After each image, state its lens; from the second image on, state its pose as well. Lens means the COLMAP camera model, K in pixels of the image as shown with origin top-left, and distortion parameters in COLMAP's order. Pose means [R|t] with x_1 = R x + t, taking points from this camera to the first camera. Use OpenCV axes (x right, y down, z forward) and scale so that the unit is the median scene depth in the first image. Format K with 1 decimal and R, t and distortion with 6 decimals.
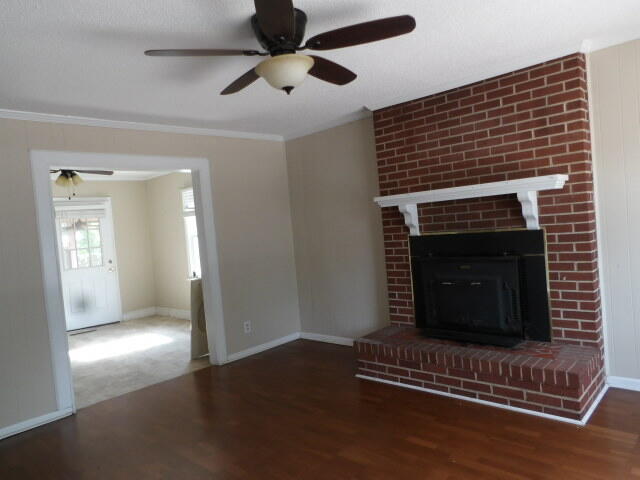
lens RADIAL K [[452.4, 0, 320.0], [0, 452.4, 240.0], [0, 0, 1]] dist [0.001945, 0.000490]
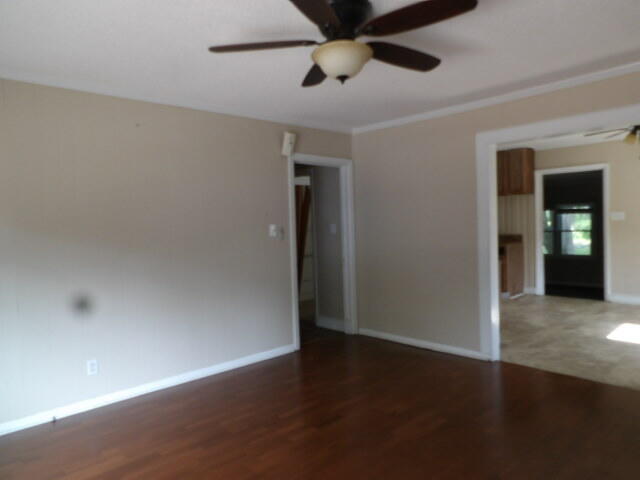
lens RADIAL K [[452.4, 0, 320.0], [0, 452.4, 240.0], [0, 0, 1]] dist [0.001945, 0.000490]
pose [[-0.042946, 0.131088, -0.990440, 0.505349], [-0.005383, 0.991310, 0.131437, -0.062059], [0.999063, 0.010976, -0.041868, 0.537044]]
